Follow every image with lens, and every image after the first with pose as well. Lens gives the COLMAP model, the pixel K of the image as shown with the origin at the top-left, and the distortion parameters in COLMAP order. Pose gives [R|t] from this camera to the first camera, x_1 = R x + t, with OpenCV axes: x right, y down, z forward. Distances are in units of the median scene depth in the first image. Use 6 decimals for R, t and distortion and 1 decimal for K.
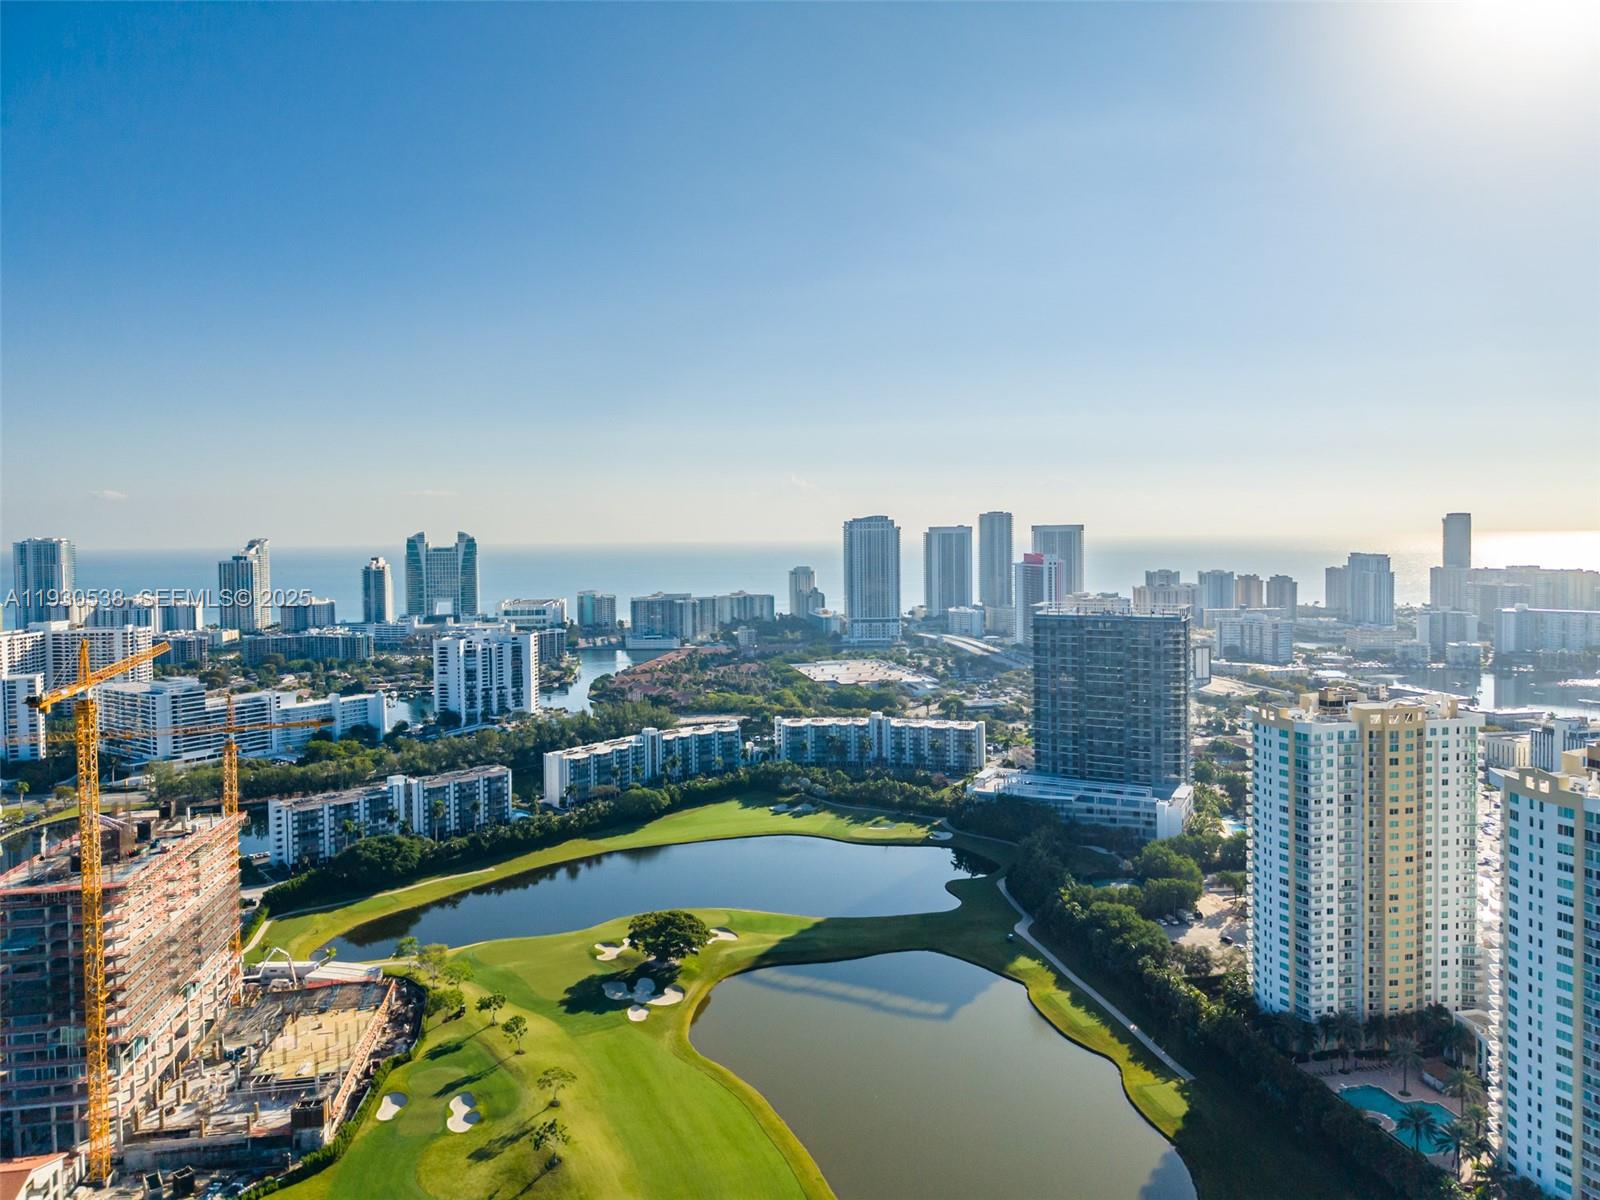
lens RADIAL K [[1074.2, 0, 798.8], [0, 1074.2, 578.1], [0, 0, 1]] dist [0.107907, -0.197379]
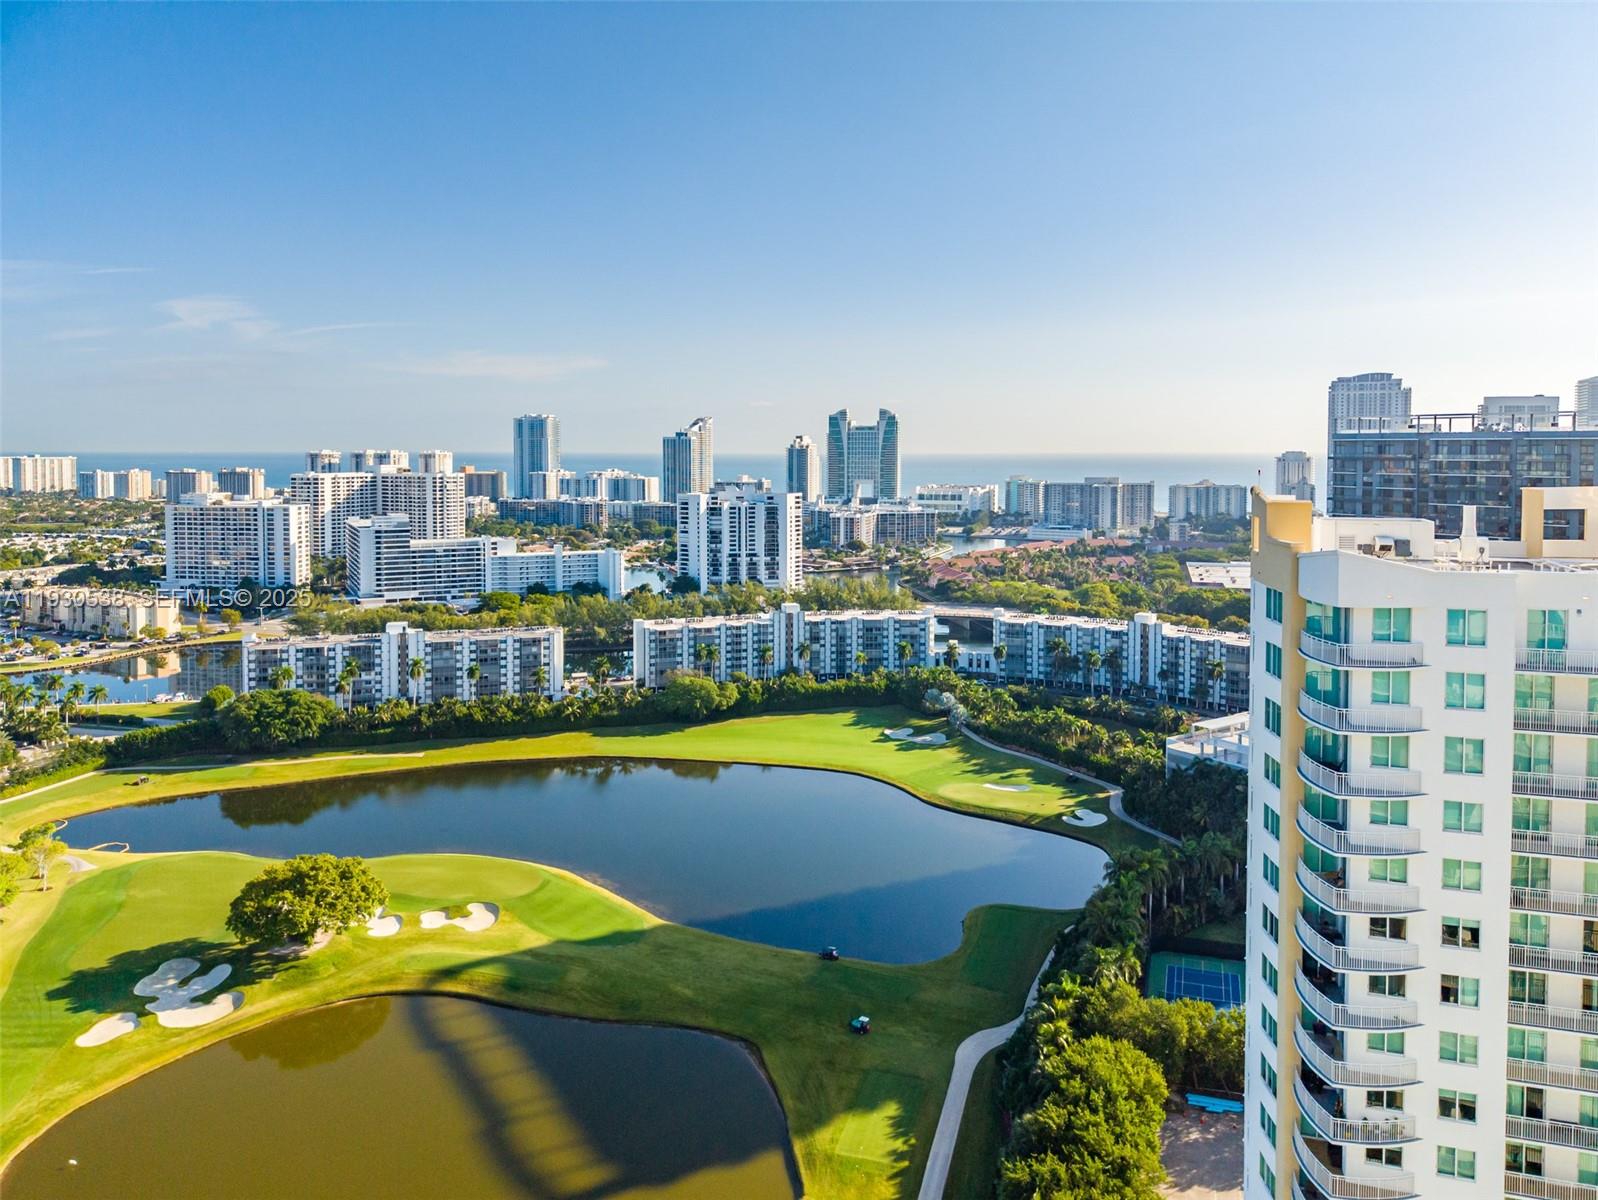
lens RADIAL K [[1107.6, 0, 797.1], [0, 1107.6, 507.9], [0, 0, 1]] dist [0.075012, -0.099026]
pose [[0.875230, 0.038221, -0.482195, 0.258826], [-0.030366, 0.999249, 0.024087, 0.066634], [0.482754, -0.006439, 0.875733, 0.406826]]
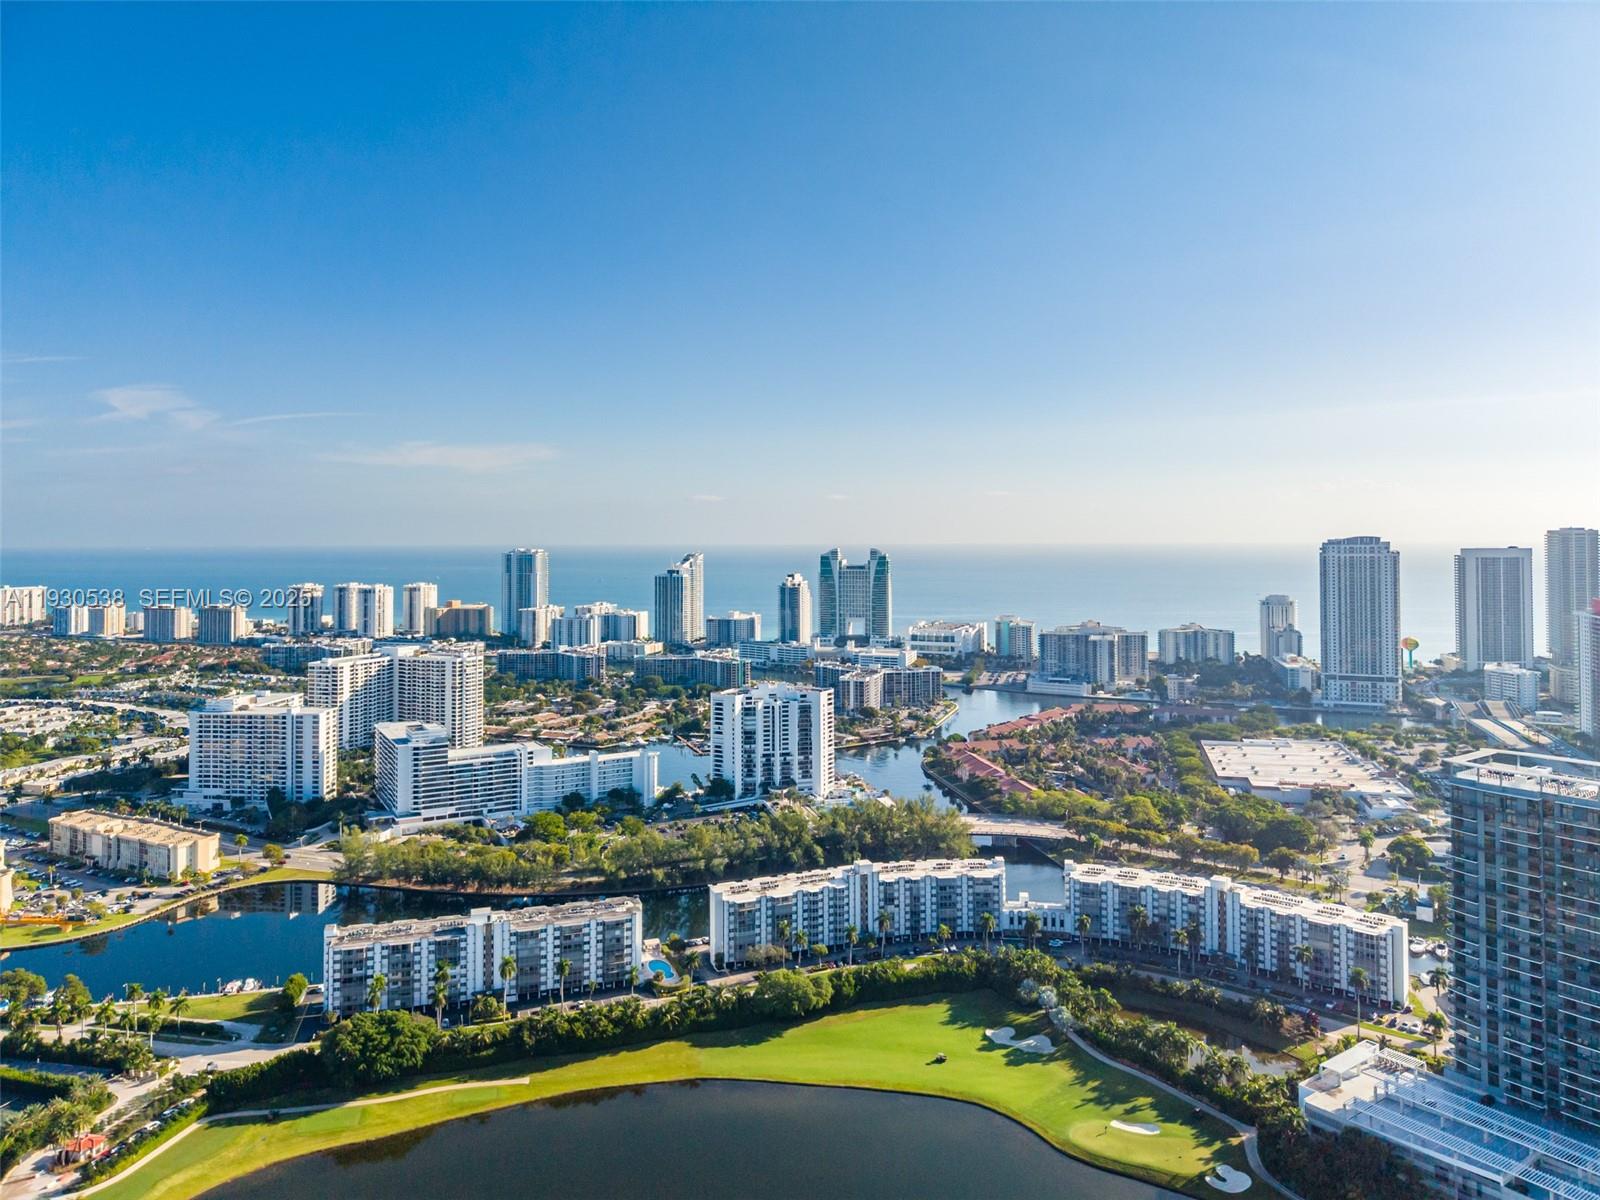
lens RADIAL K [[1099.9, 0, 799.6], [0, 1099.9, 535.1], [0, 0, 1]] dist [0.052941, -0.060350]
pose [[0.893677, 0.007949, -0.448640, 0.178834], [-0.025626, 0.999115, -0.033344, -0.062491], [0.447978, 0.041296, 0.893090, 0.361286]]
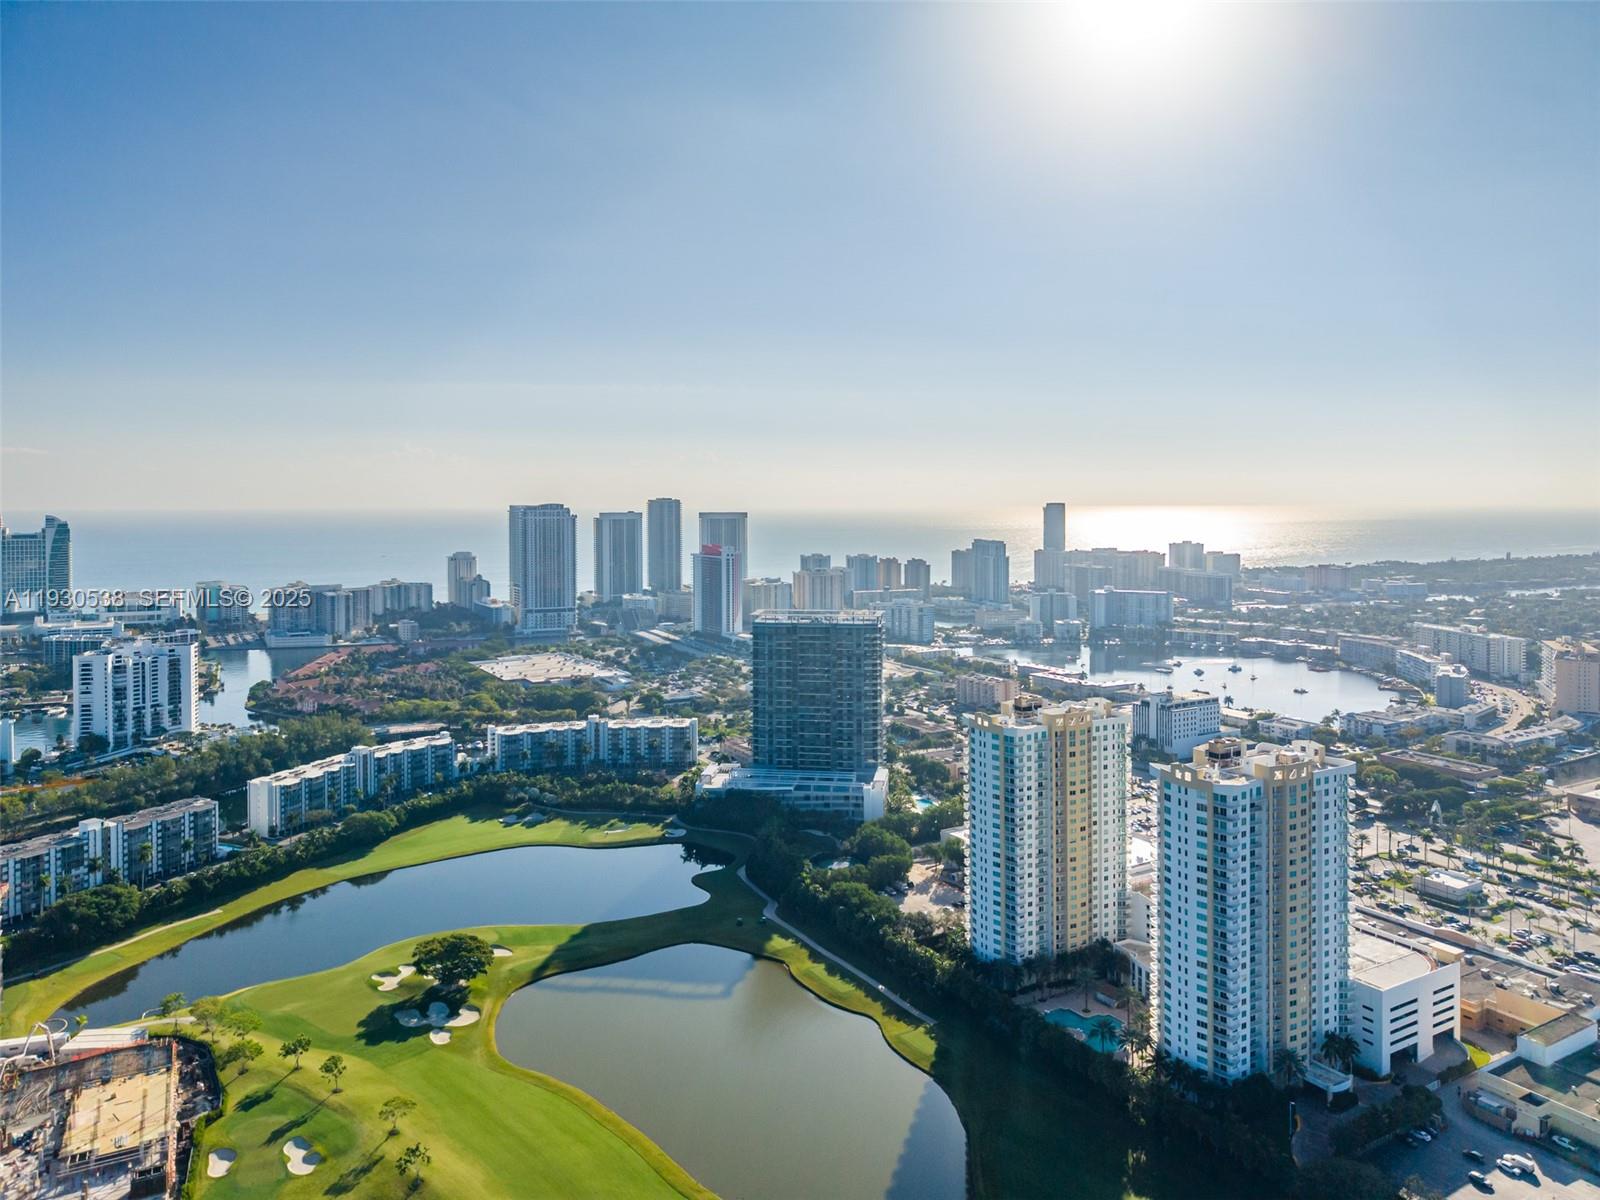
lens RADIAL K [[1099.9, 0, 799.6], [0, 1099.9, 535.1], [0, 0, 1]] dist [0.052941, -0.060350]
pose [[0.946734, -0.000128, 0.322016, -0.100359], [0.004229, 0.999919, -0.012034, -0.042054], [-0.321988, 0.012755, 0.946658, -0.080031]]
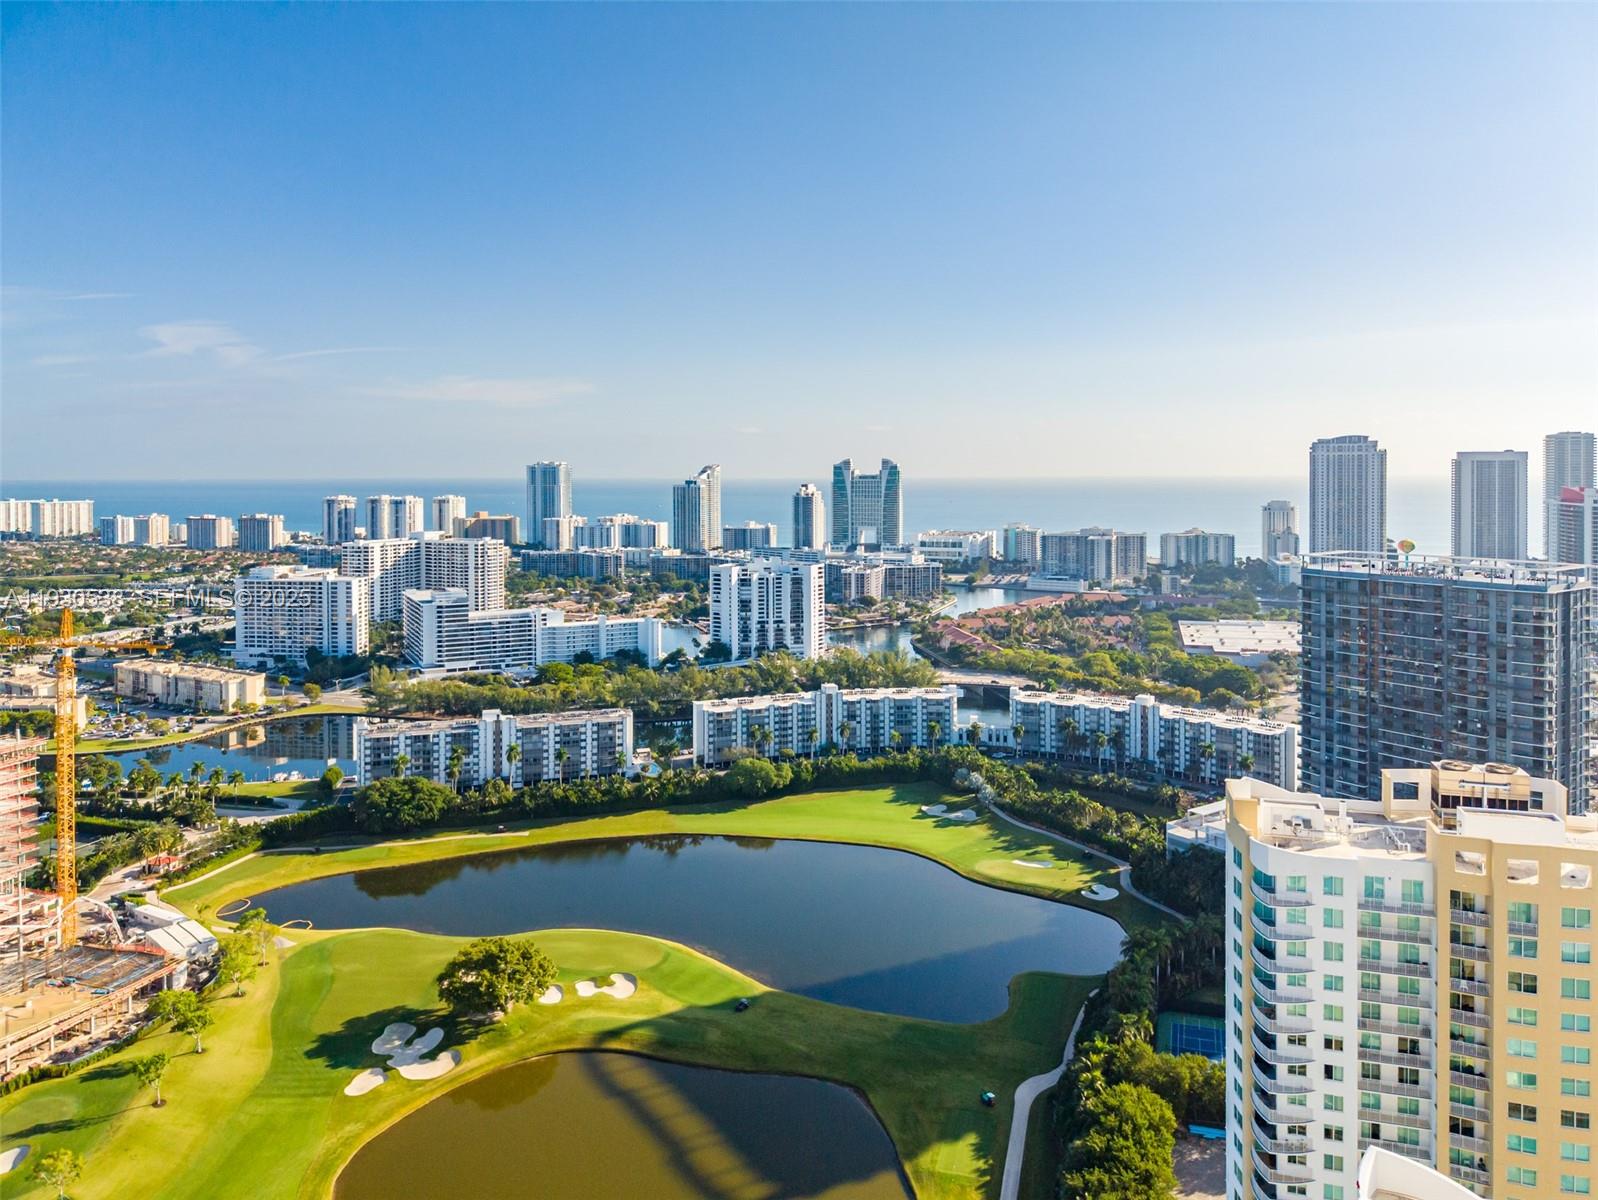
lens RADIAL K [[1107.6, 0, 797.1], [0, 1107.6, 507.9], [0, 0, 1]] dist [0.075012, -0.099026]
pose [[0.879398, 0.024598, -0.475451, 0.274699], [-0.026624, 0.999642, 0.002473, 0.004700], [0.475342, 0.010483, 0.879739, 0.287613]]
